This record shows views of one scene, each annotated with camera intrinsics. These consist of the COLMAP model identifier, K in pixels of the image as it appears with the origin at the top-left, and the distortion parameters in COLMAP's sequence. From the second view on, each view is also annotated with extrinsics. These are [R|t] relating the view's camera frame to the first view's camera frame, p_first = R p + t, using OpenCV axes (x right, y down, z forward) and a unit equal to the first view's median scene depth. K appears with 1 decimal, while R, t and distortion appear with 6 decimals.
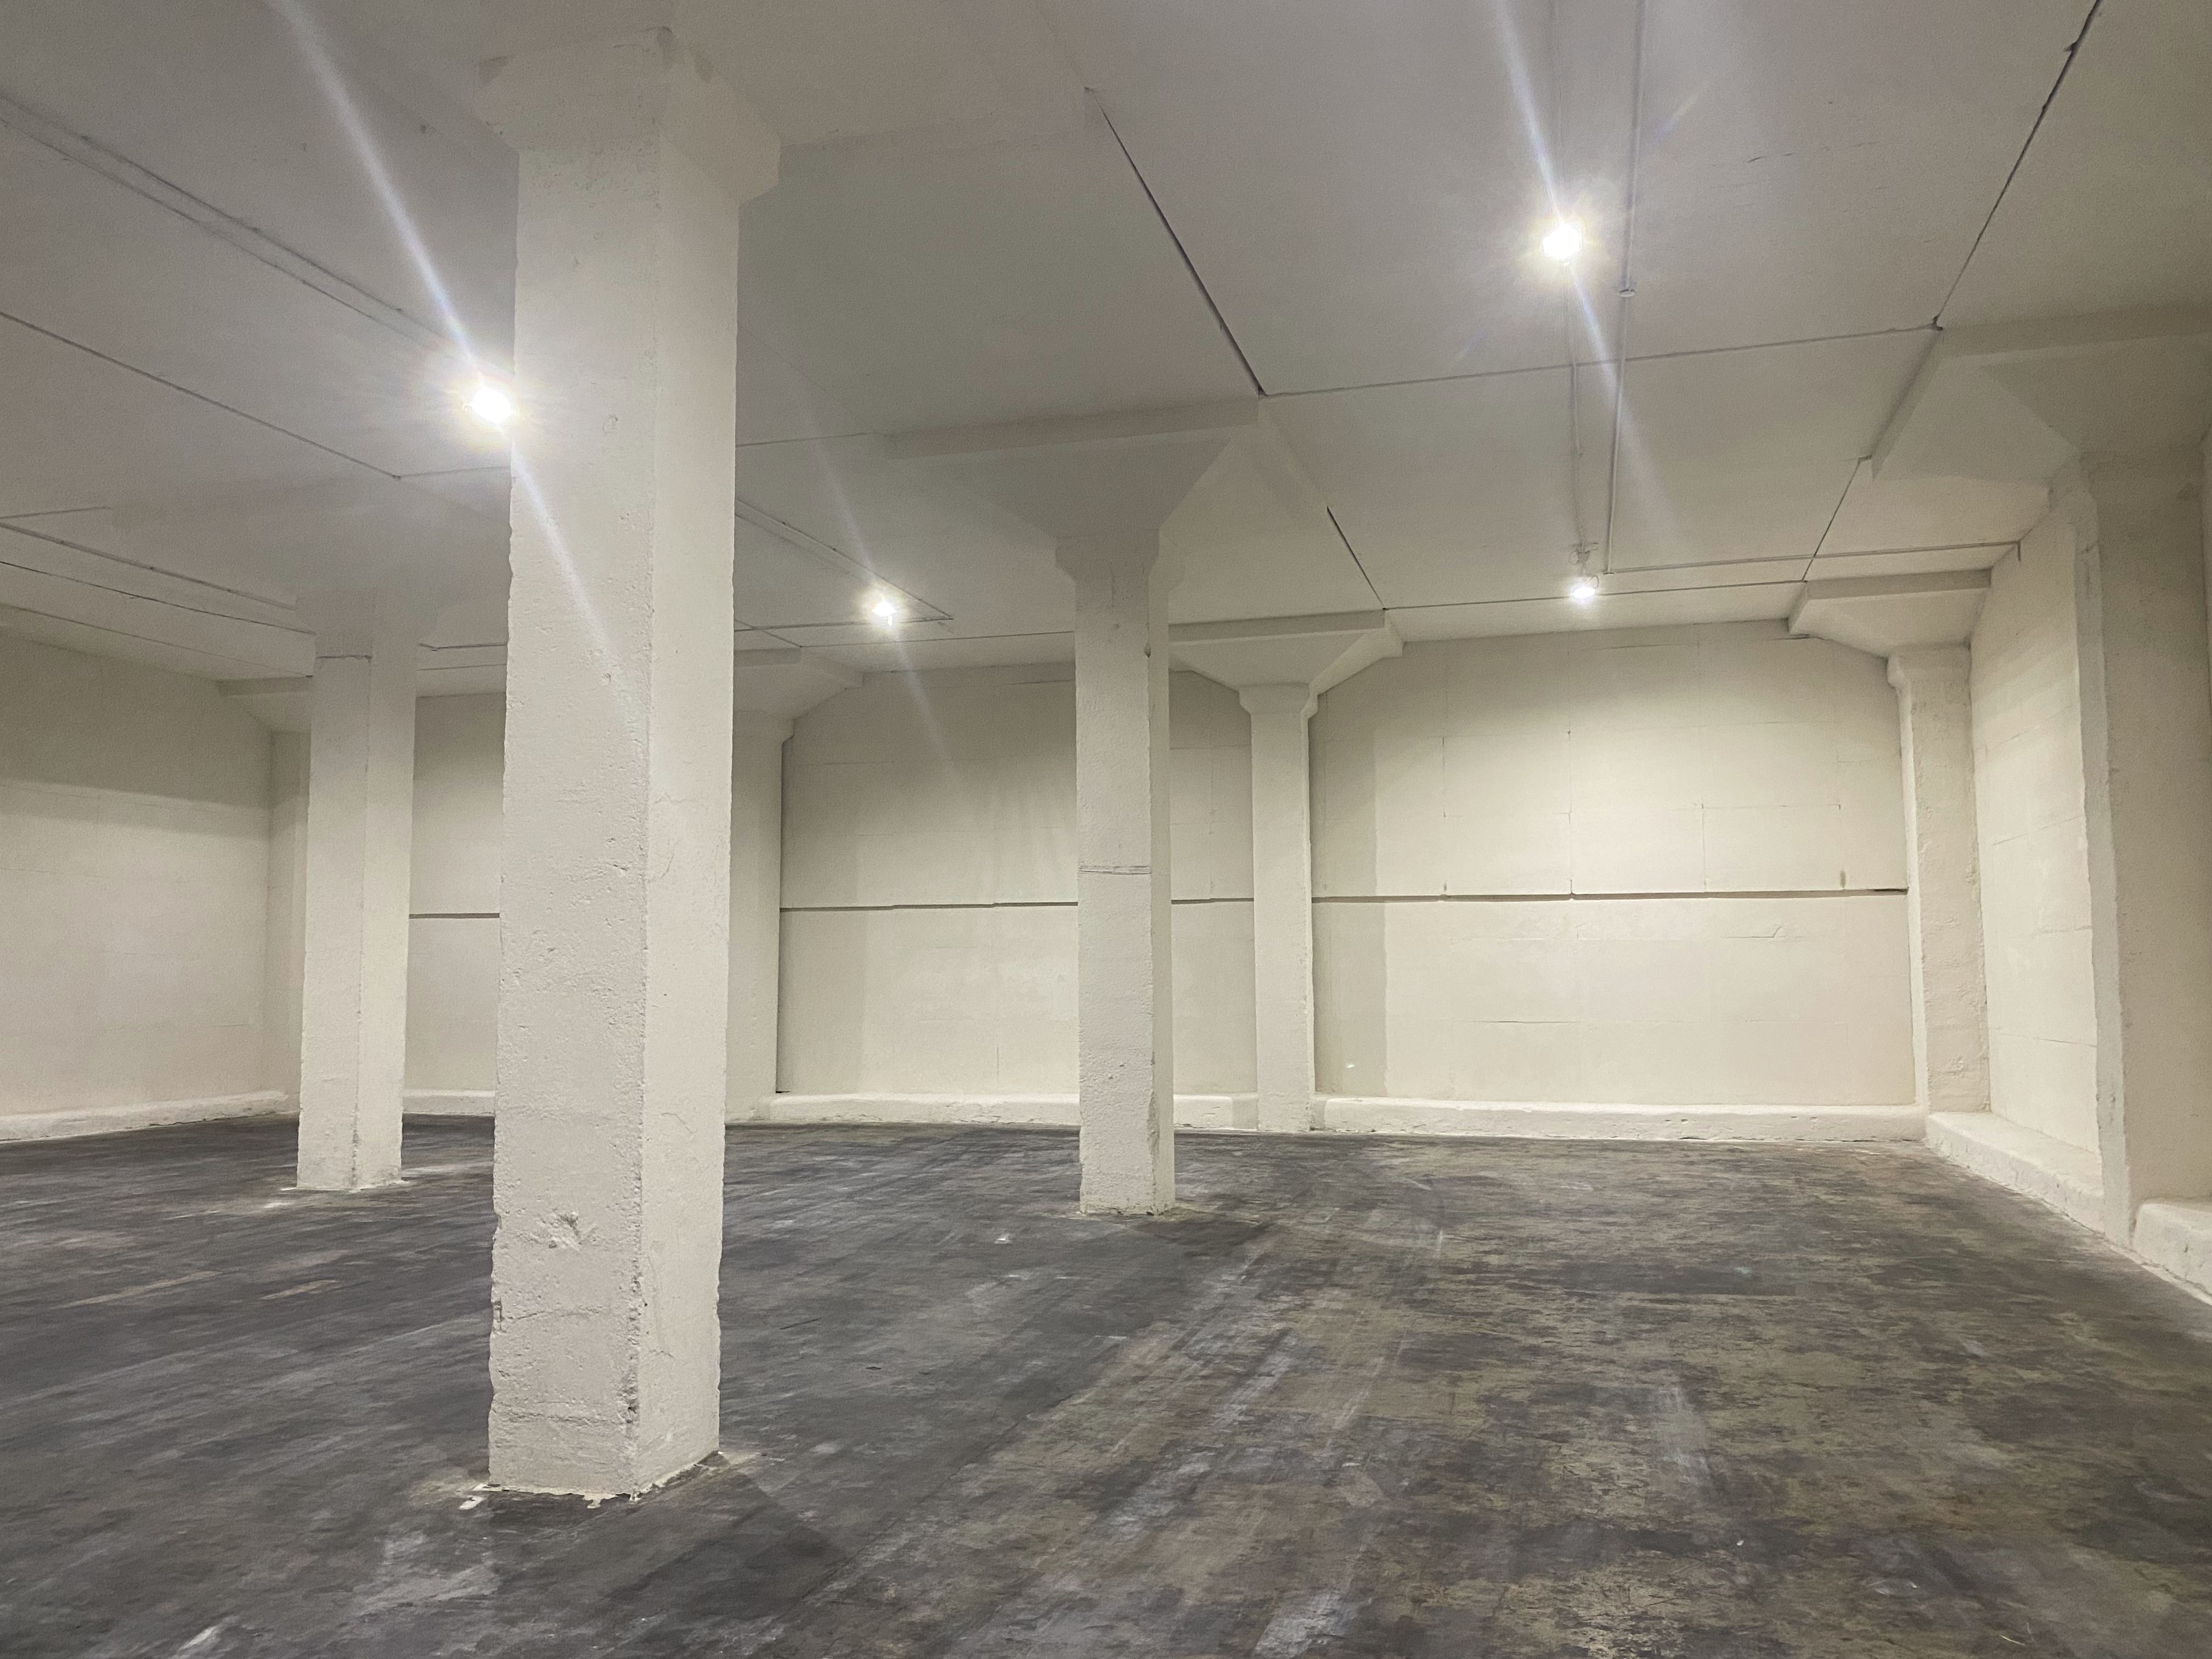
lens RADIAL K [[1672.8, 0, 1107.7], [0, 1672.8, 832.2], [0, 0, 1]] dist [0.010100, -0.006231]
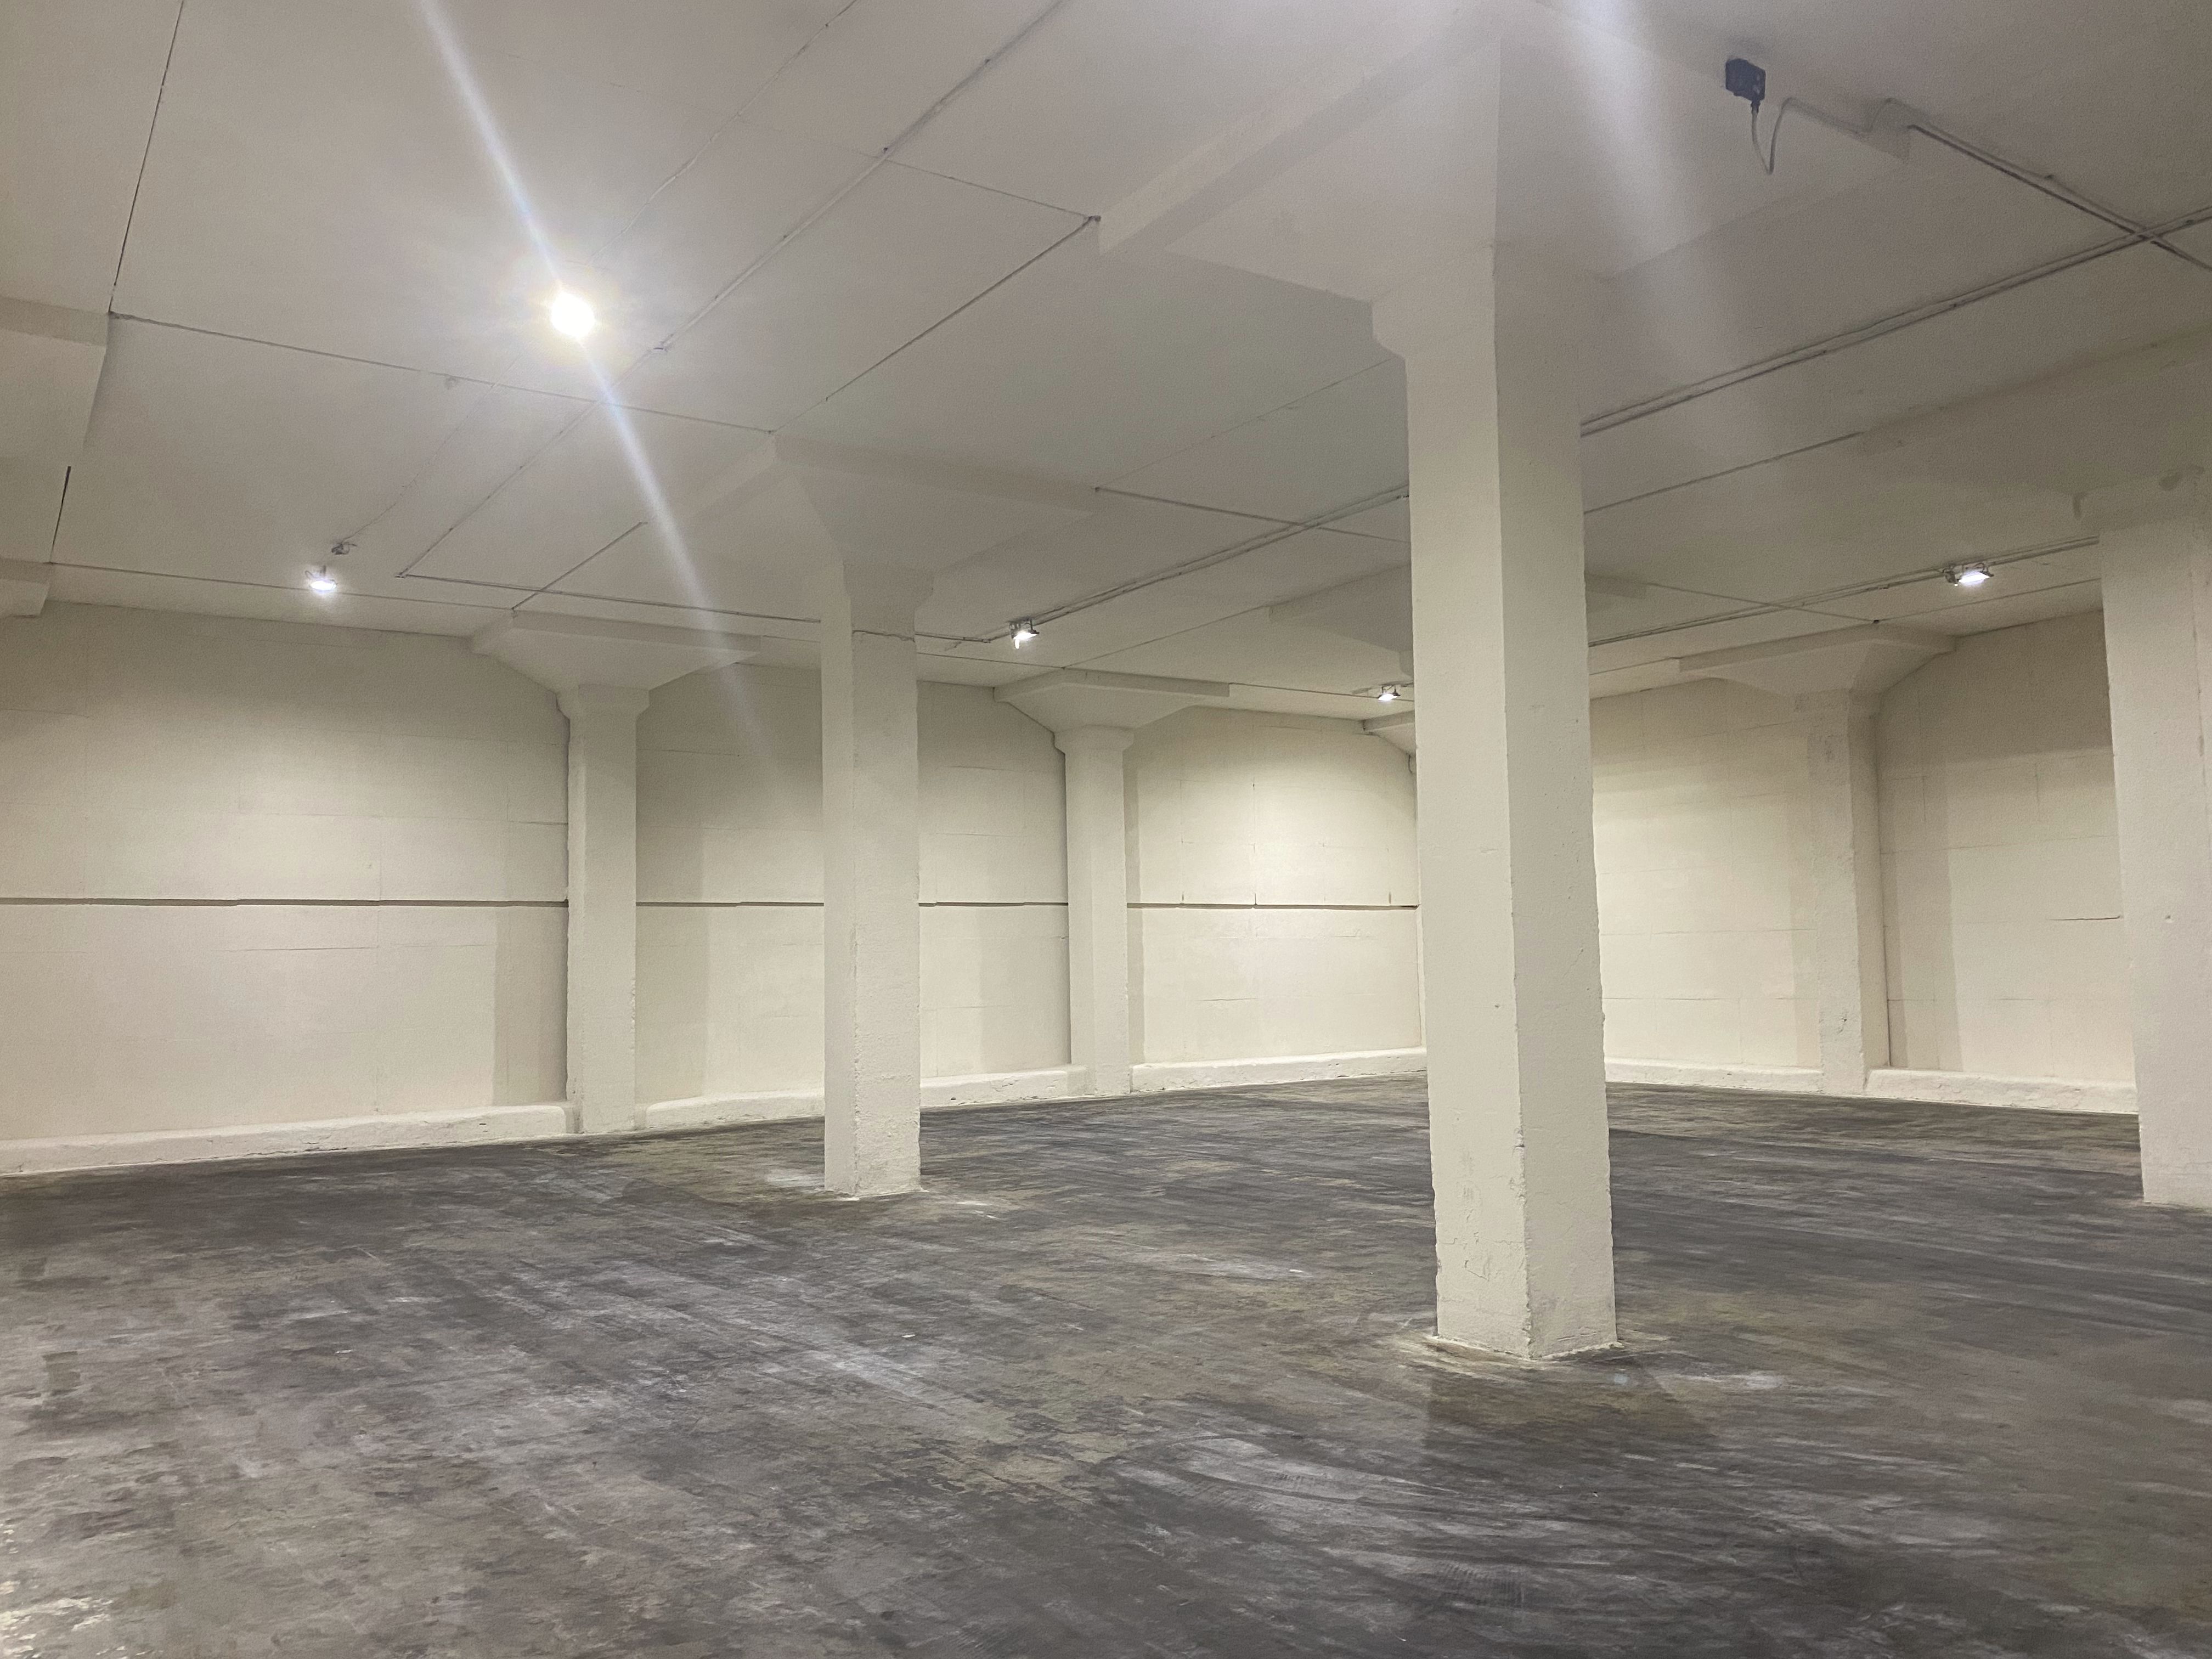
lens RADIAL K [[1672.8, 0, 1102.5], [0, 1672.8, 832.5], [0, 0, 1]] dist [0.010100, -0.006231]
pose [[0.633584, 0.055109, 0.771709, -0.744558], [-0.049168, 0.998312, -0.030924, 0.023574], [-0.772110, -0.018351, 0.635224, 0.211292]]
